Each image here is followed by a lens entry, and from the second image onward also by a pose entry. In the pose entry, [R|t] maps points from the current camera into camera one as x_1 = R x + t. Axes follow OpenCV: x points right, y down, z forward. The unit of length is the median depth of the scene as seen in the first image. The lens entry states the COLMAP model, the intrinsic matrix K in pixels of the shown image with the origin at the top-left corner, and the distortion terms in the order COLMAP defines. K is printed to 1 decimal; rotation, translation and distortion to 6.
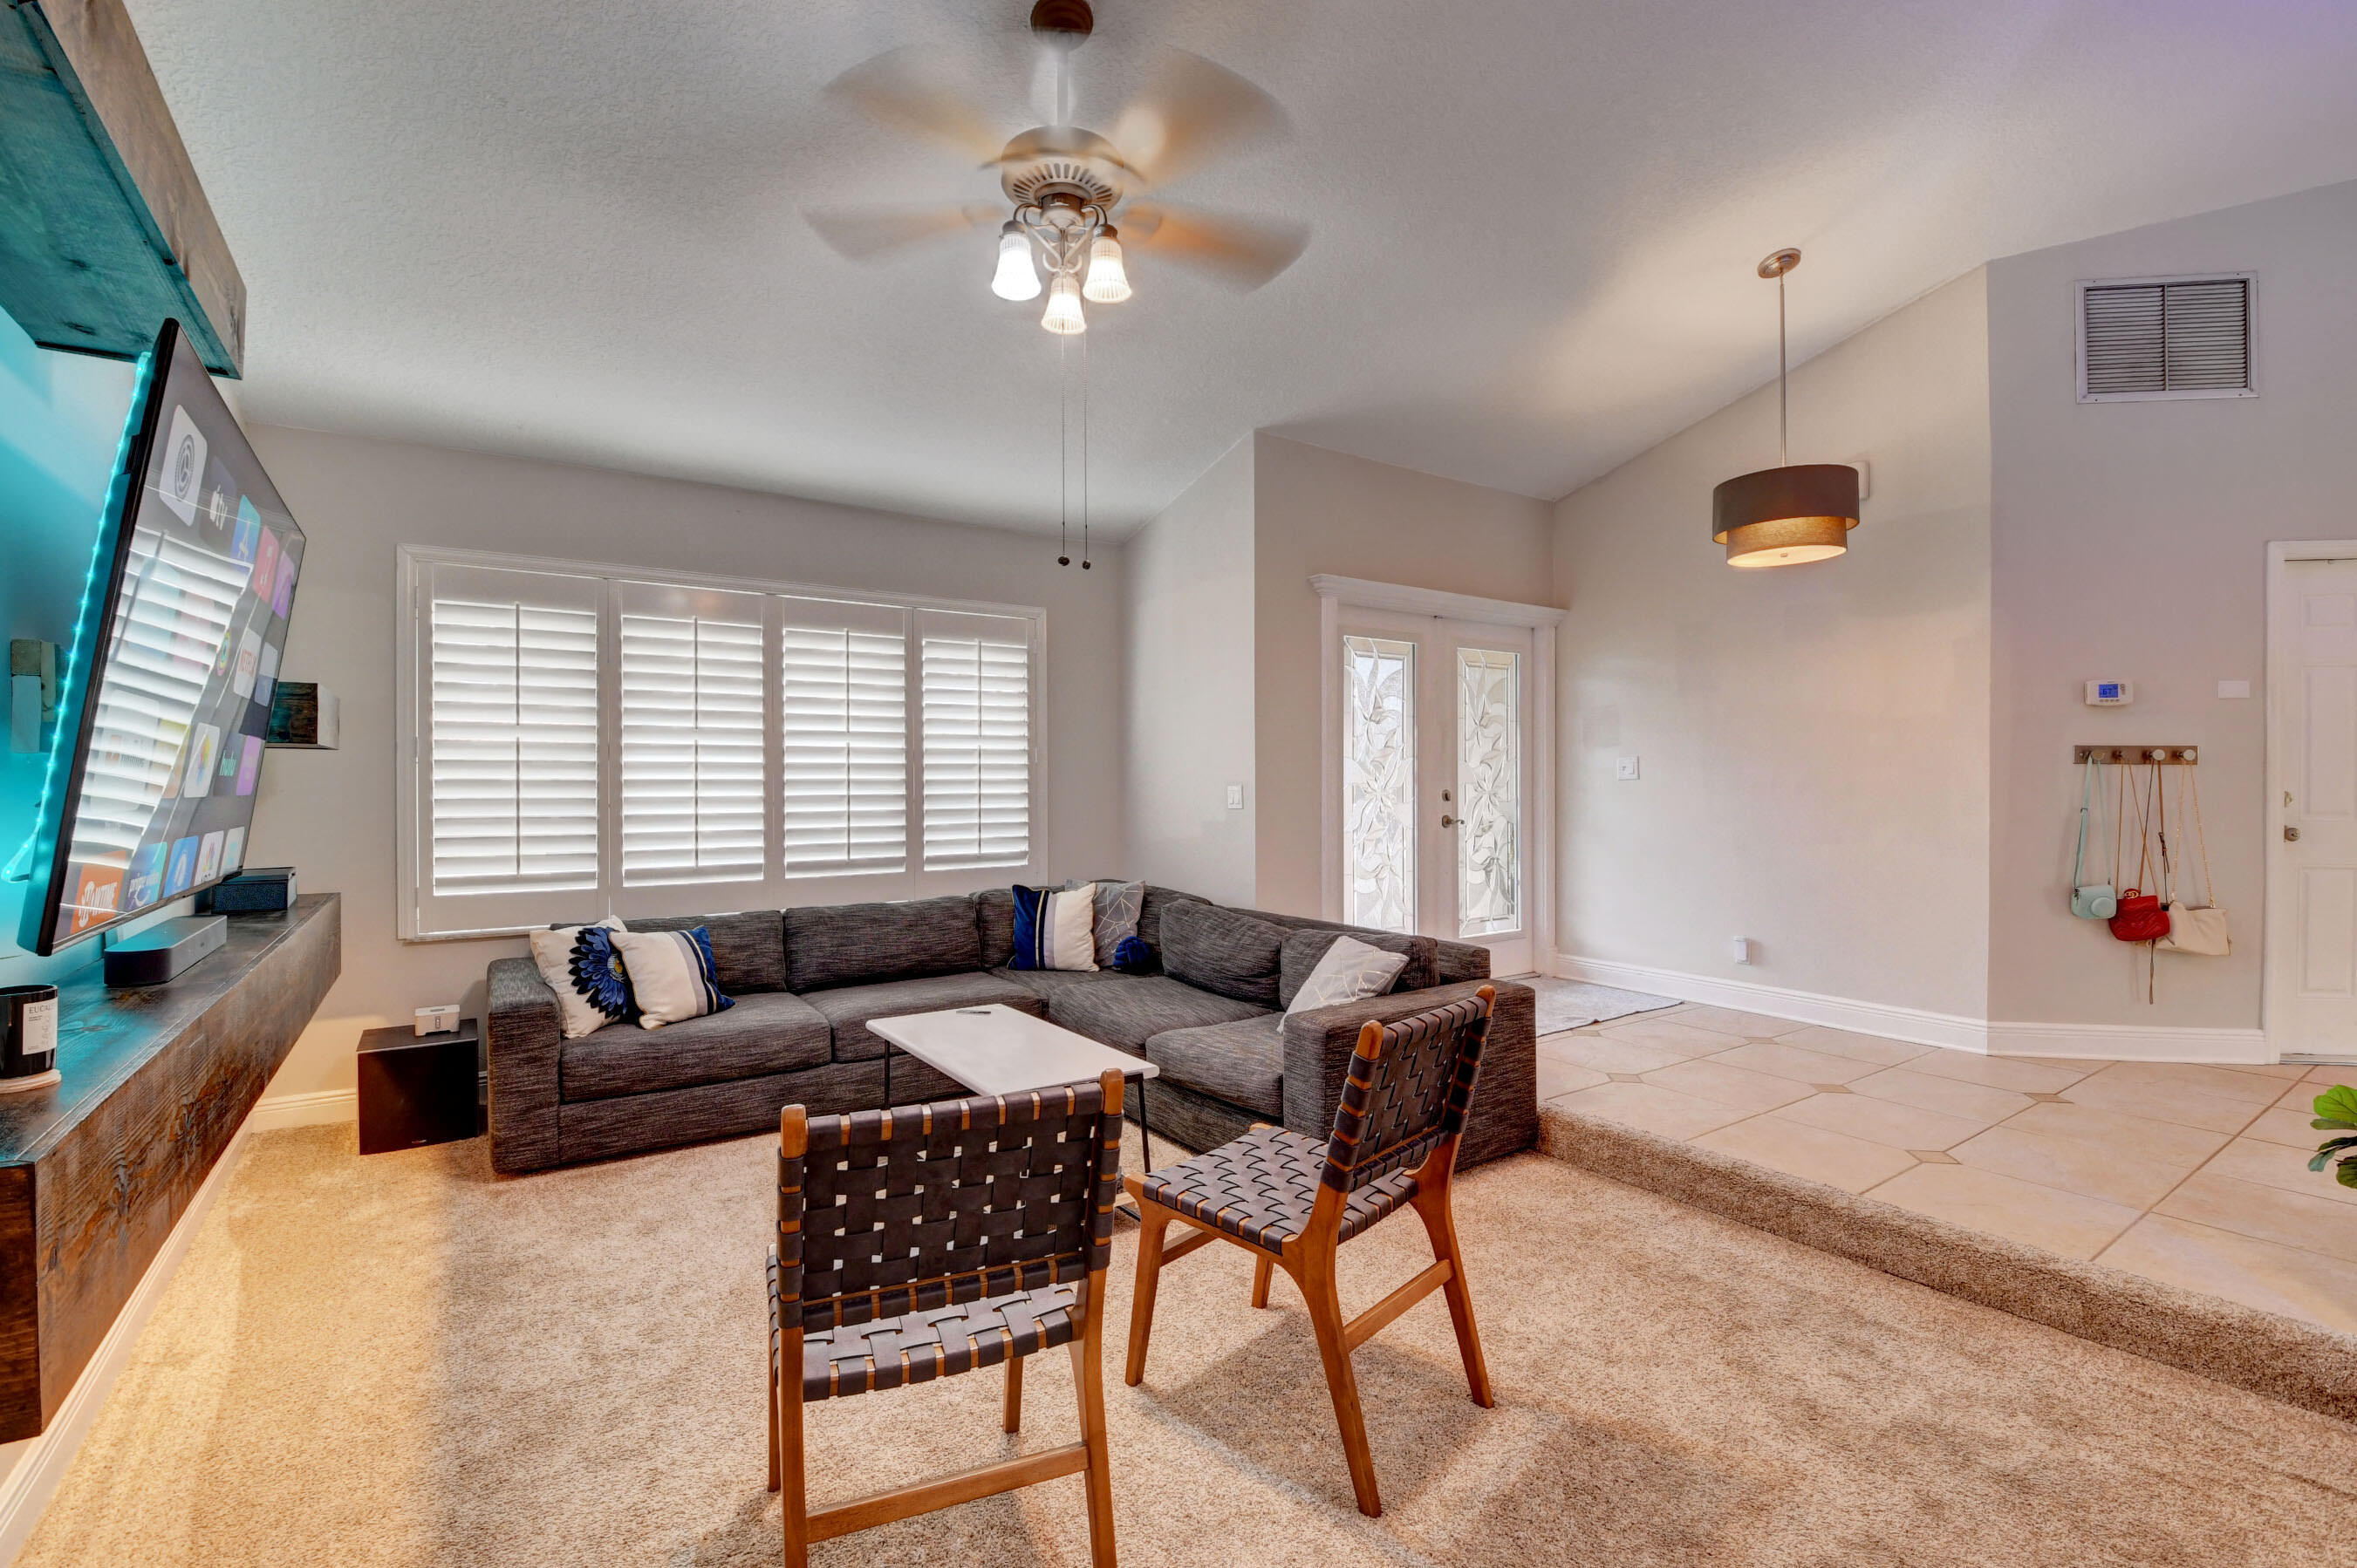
lens RADIAL K [[1035.4, 0, 1173.6], [0, 1035.4, 787.3], [0, 0, 1]] dist [0.017142, -0.026094]
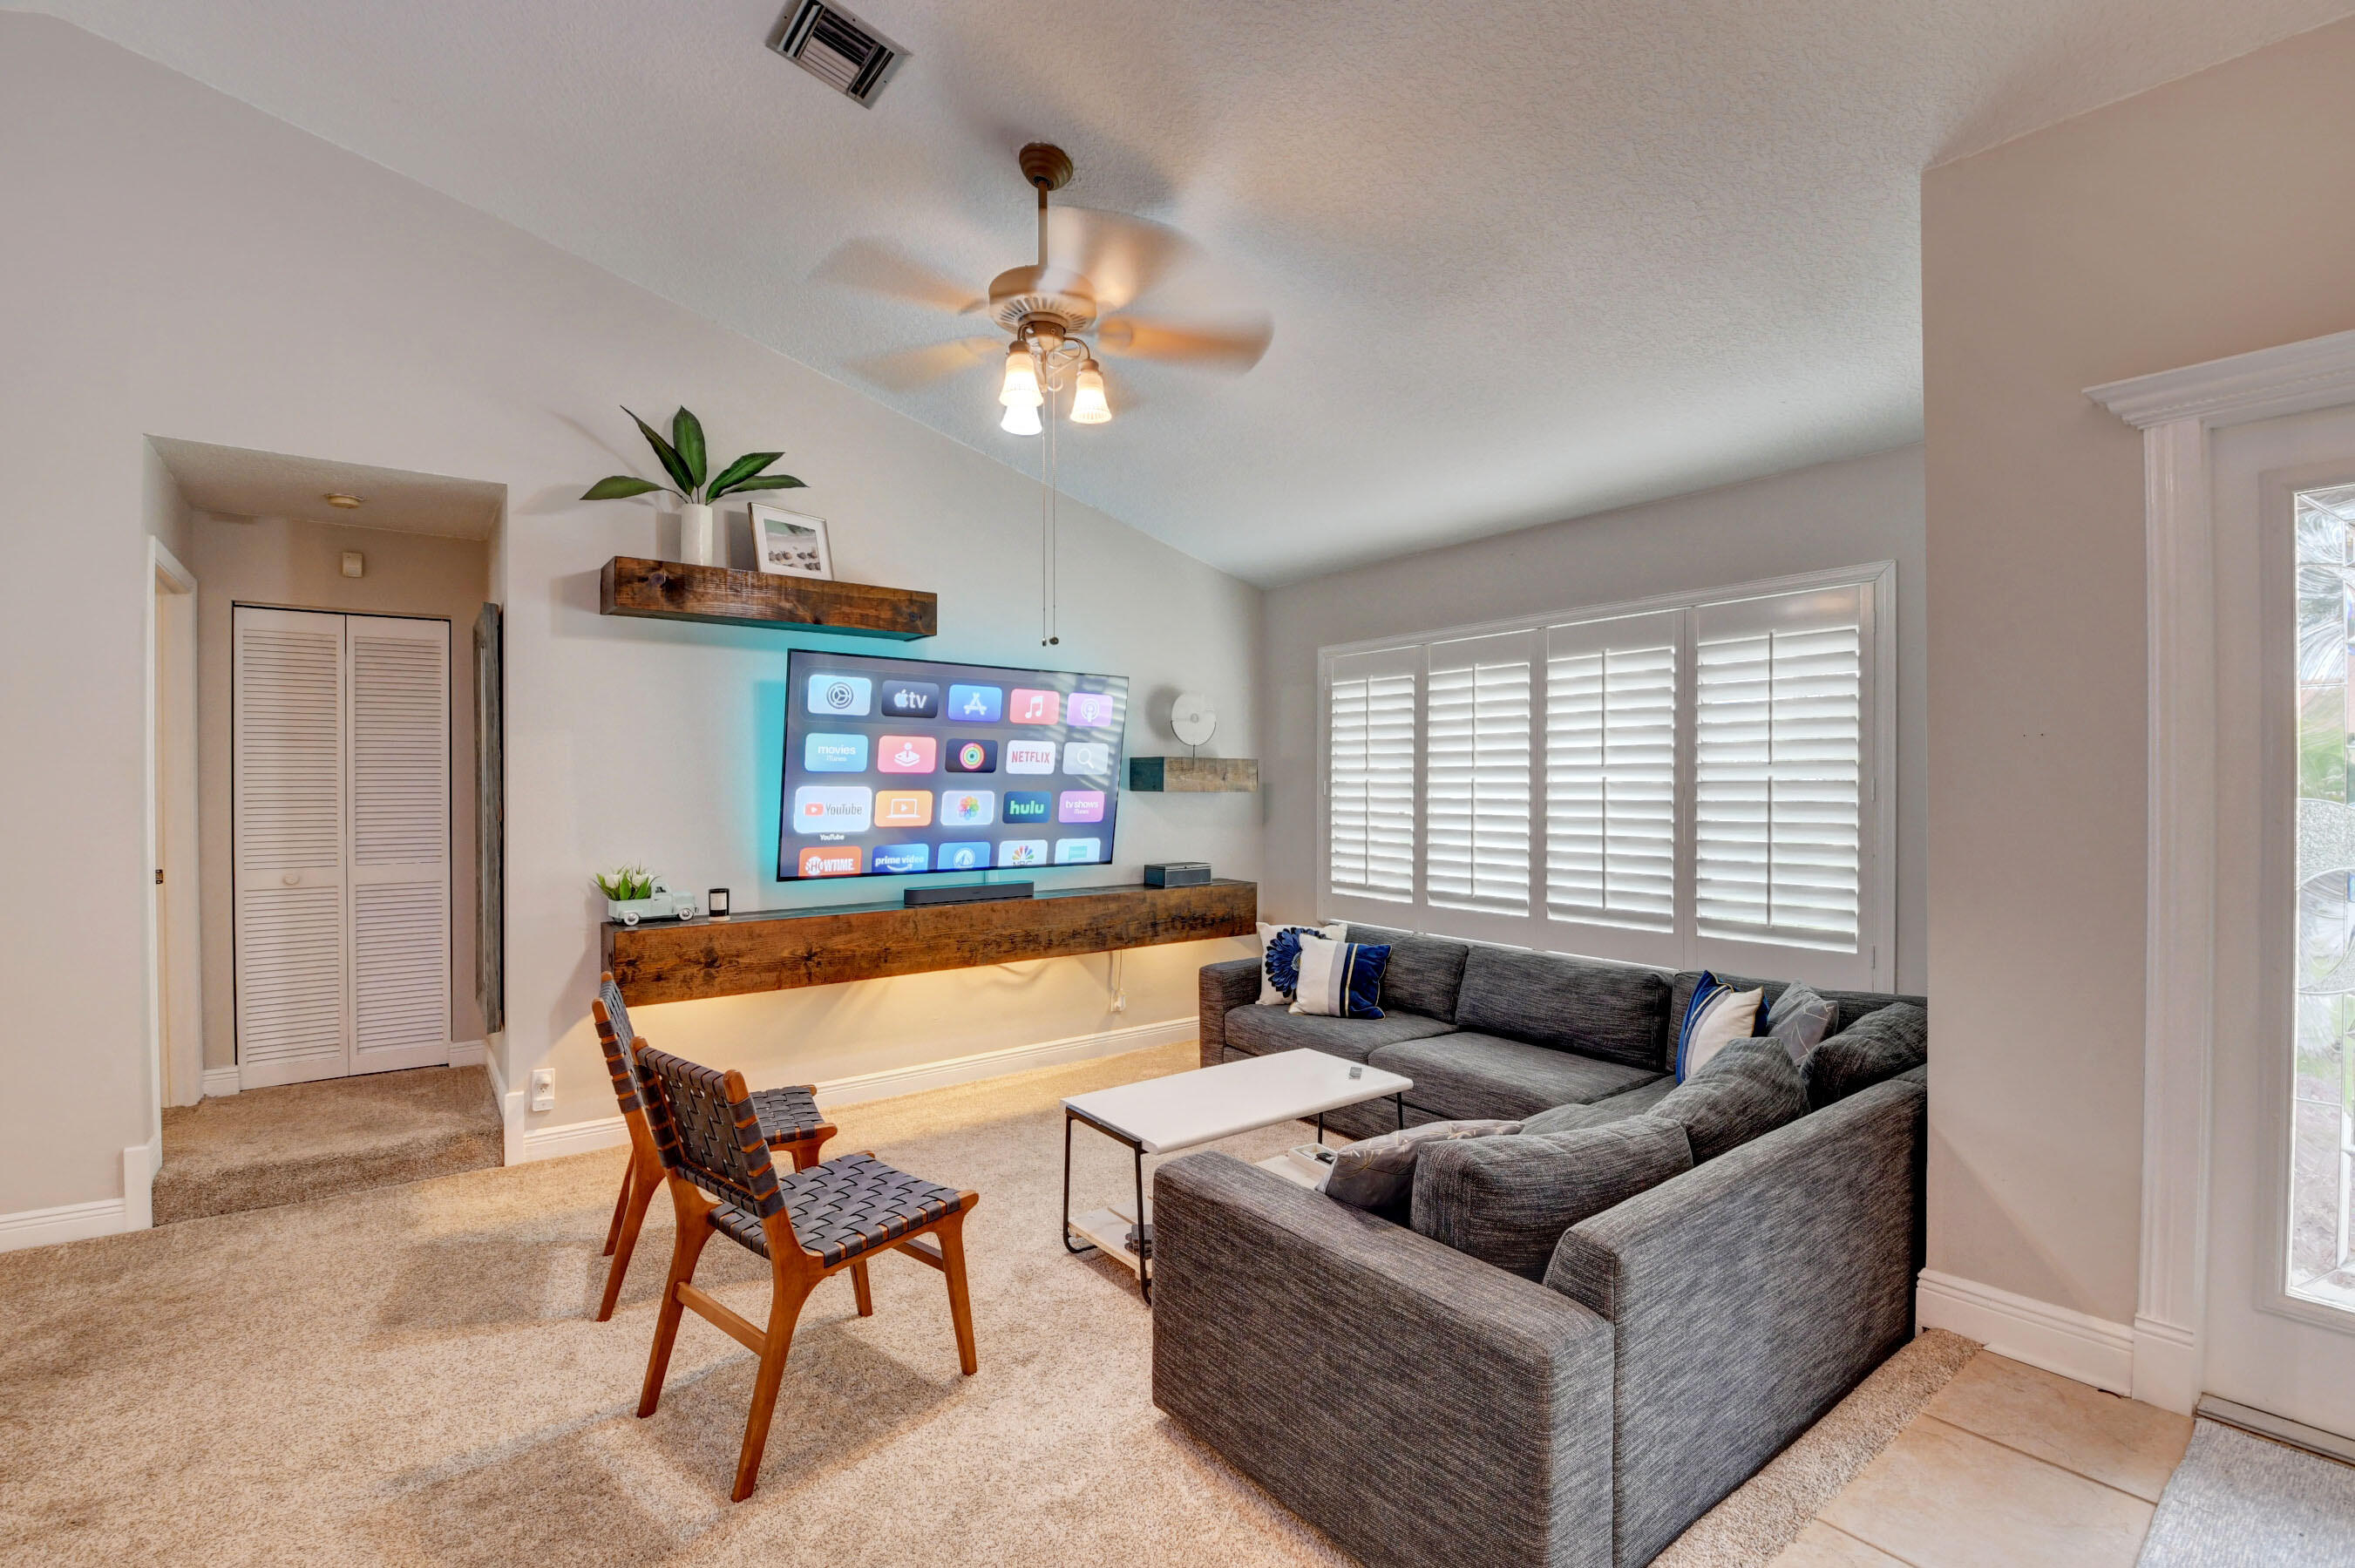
lens RADIAL K [[1027.1, 0, 1174.3], [0, 1027.1, 790.4], [0, 0, 1]] dist [0.020817, -0.024220]
pose [[0.053373, -0.003198, -0.998570, 0.612154], [-0.033607, 0.999423, -0.004997, -0.017919], [0.998009, 0.033826, 0.053235, 0.653151]]
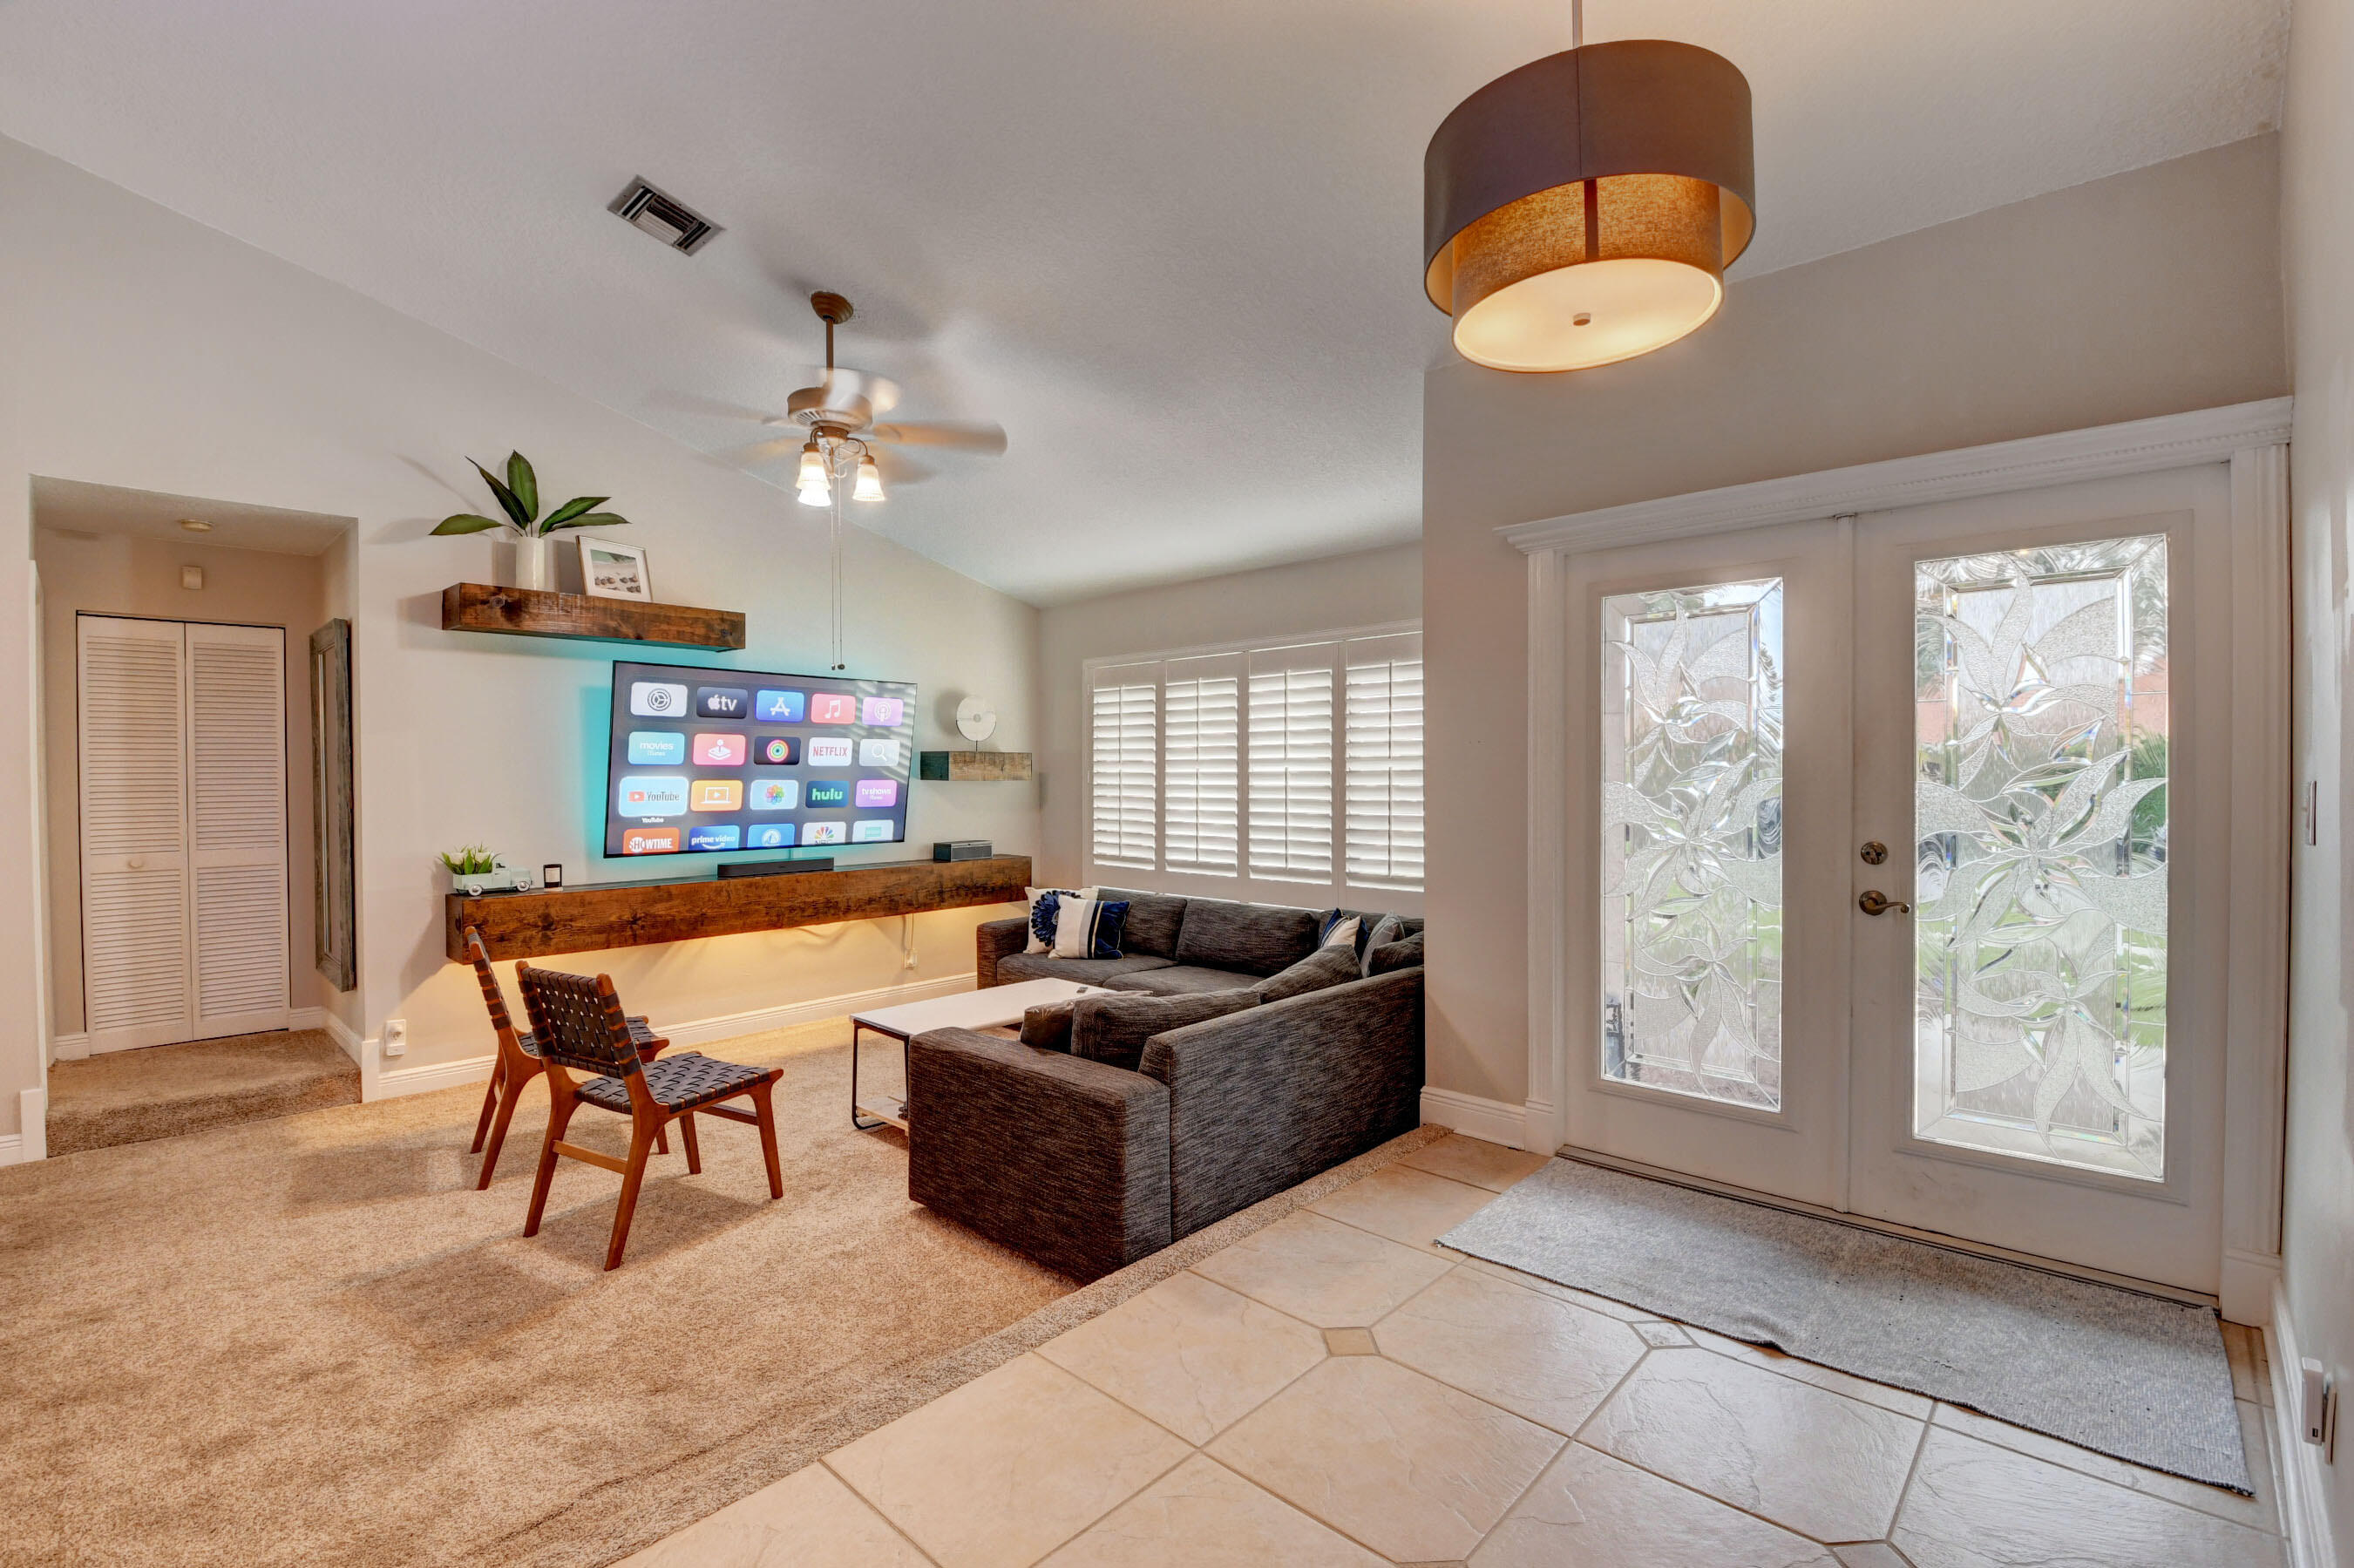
lens RADIAL K [[1034.2, 0, 1172.1], [0, 1034.2, 787.3], [0, 0, 1]] dist [0.017142, -0.026094]
pose [[0.218052, 0.003385, -0.975931, 0.879776], [-0.028003, 0.999604, -0.002789, -0.017041], [0.975535, 0.027937, 0.218061, 0.694796]]
